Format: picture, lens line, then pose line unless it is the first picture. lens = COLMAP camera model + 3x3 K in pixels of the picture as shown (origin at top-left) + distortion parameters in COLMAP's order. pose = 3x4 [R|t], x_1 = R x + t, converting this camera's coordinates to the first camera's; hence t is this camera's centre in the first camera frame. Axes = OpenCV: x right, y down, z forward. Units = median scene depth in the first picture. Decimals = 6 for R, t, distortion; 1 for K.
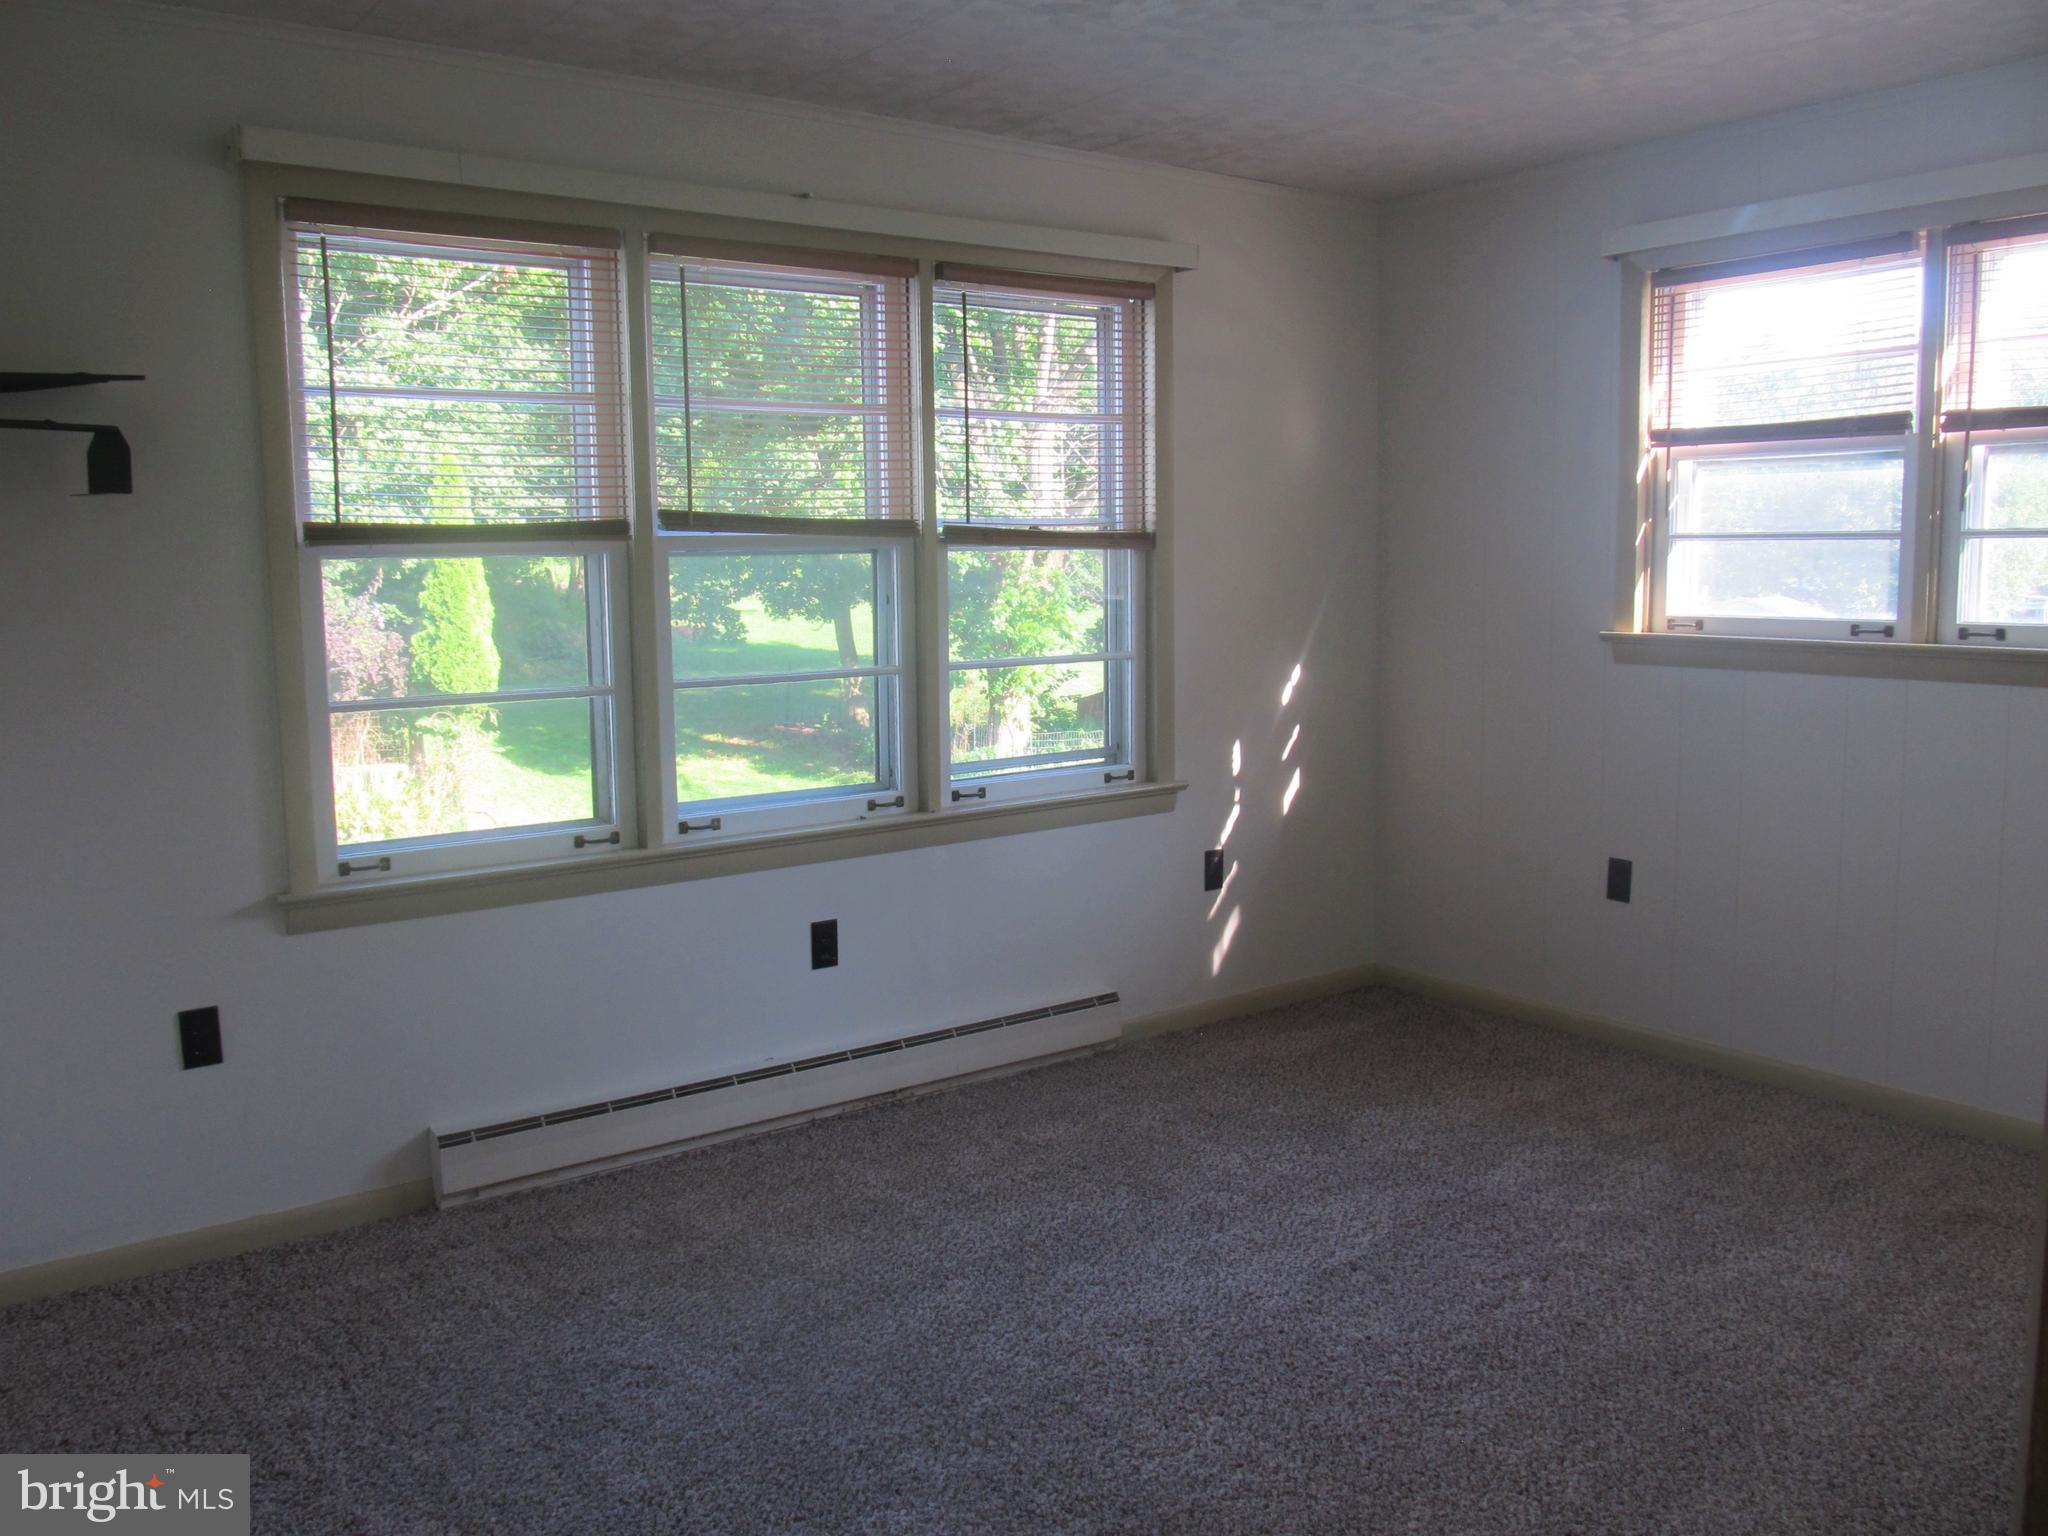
lens RADIAL K [[1680.6, 0, 1024.0], [0, 1680.6, 768.0], [0, 0, 1]] dist [-0.063495, 0.012722]
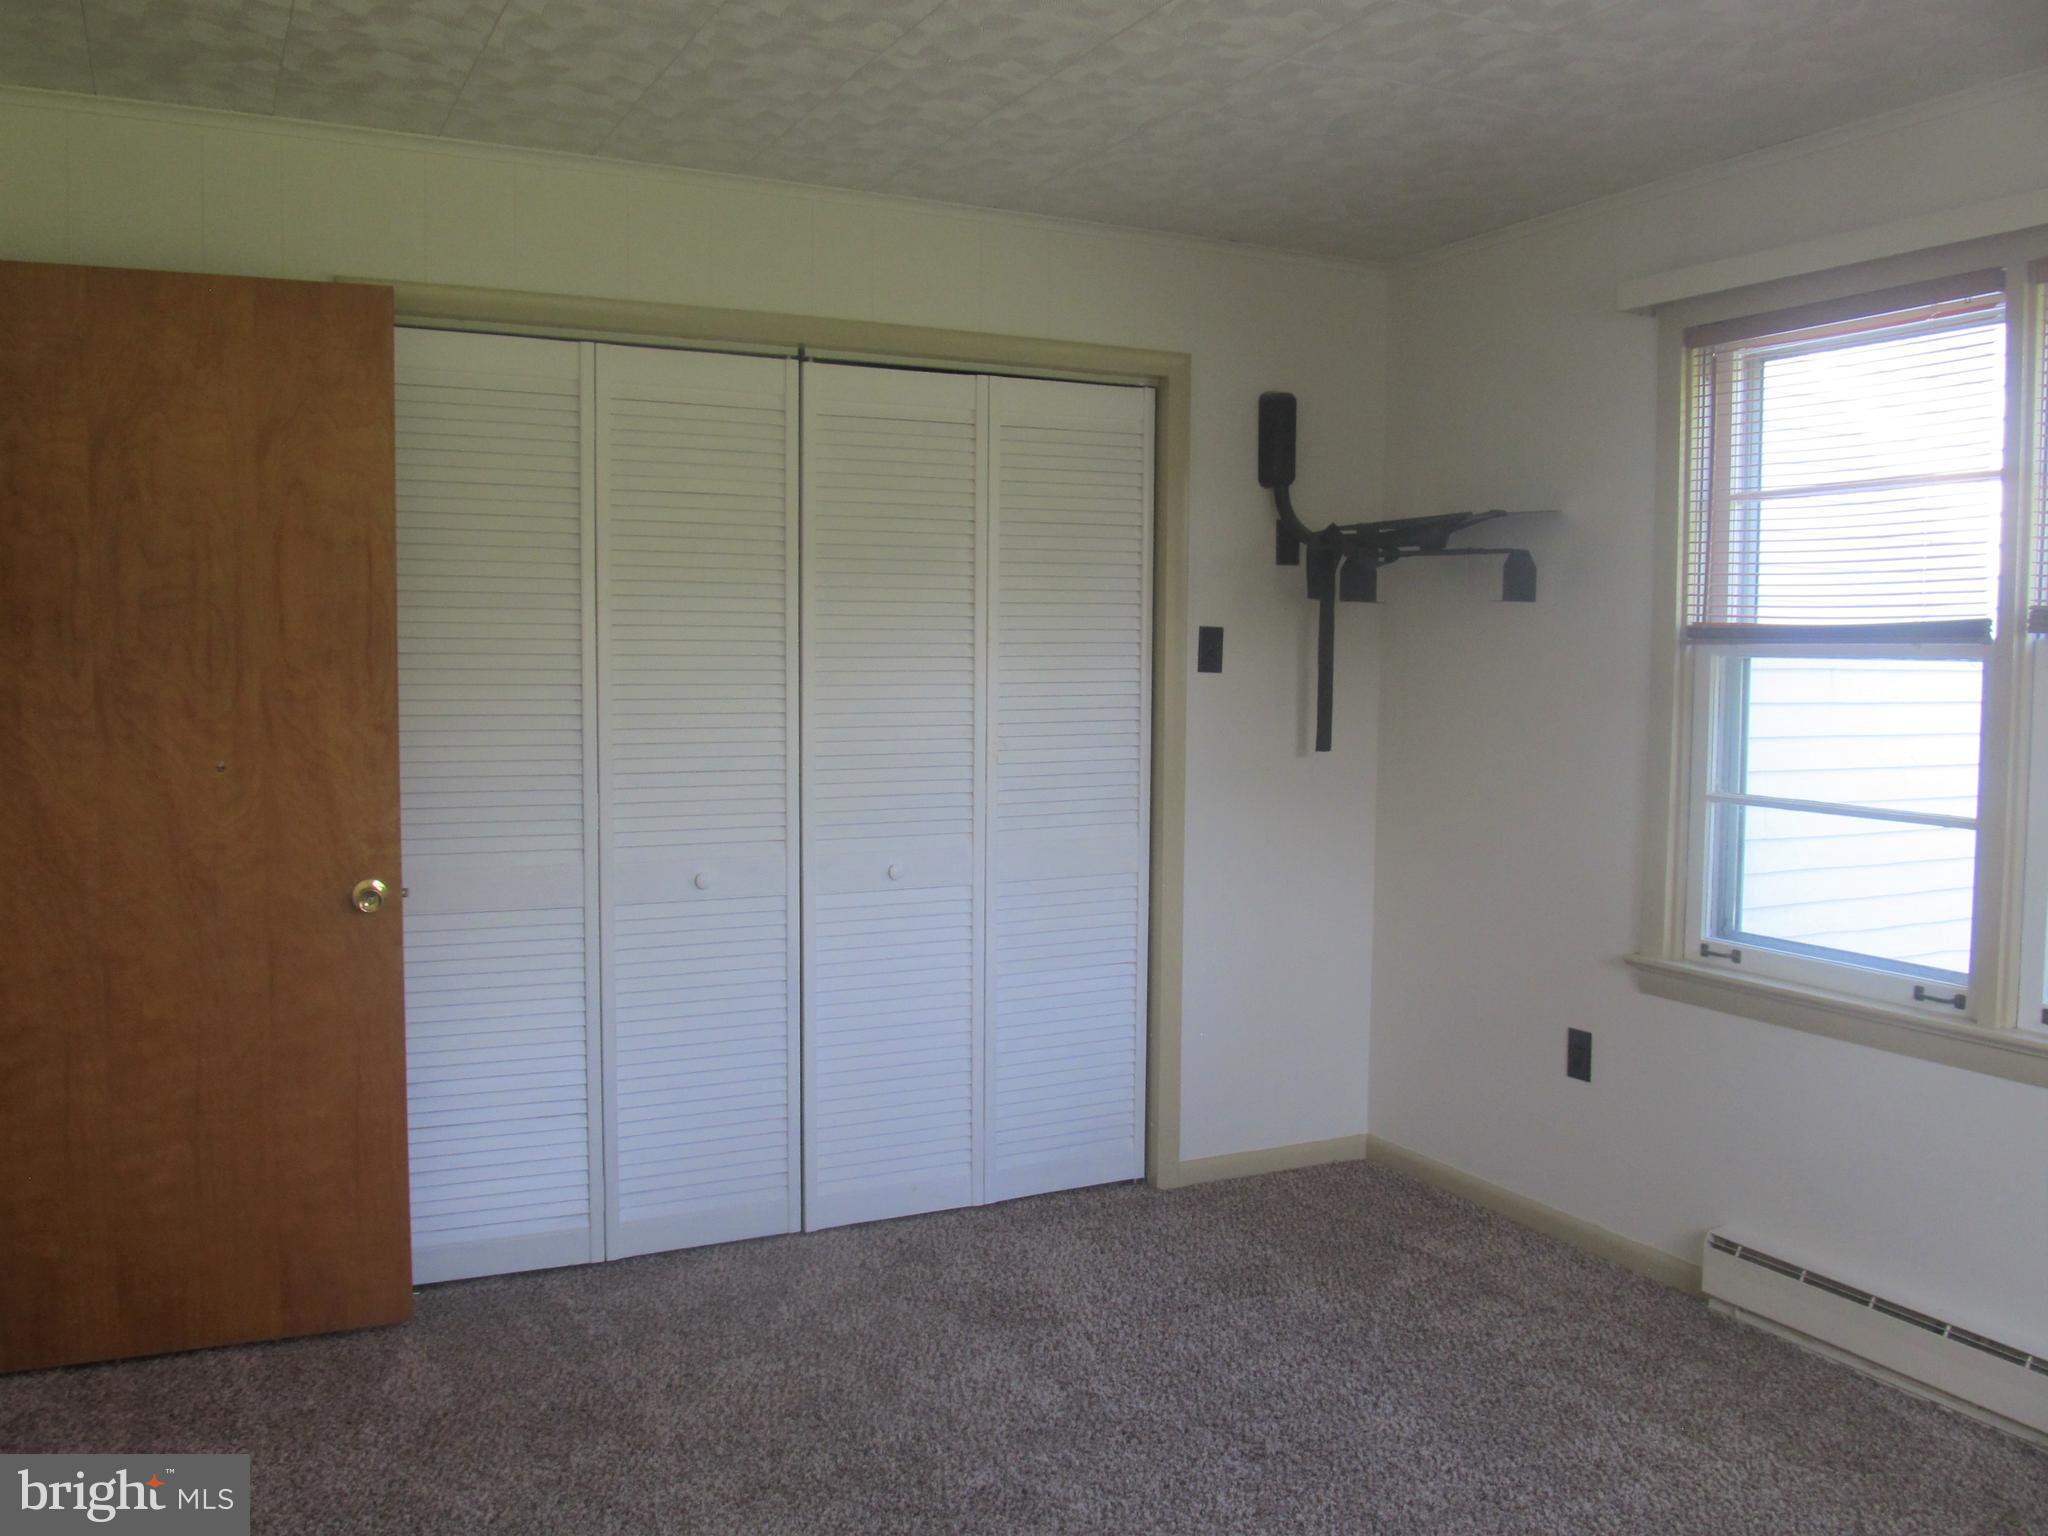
lens RADIAL K [[1680.6, 0, 1024.0], [0, 1680.6, 768.0], [0, 0, 1]] dist [-0.063495, 0.012722]
pose [[-0.169757, 0.060174, -0.983647, 0.679516], [-0.158372, 0.983495, 0.087496, -0.075041], [0.972677, 0.170636, -0.157425, 0.709568]]
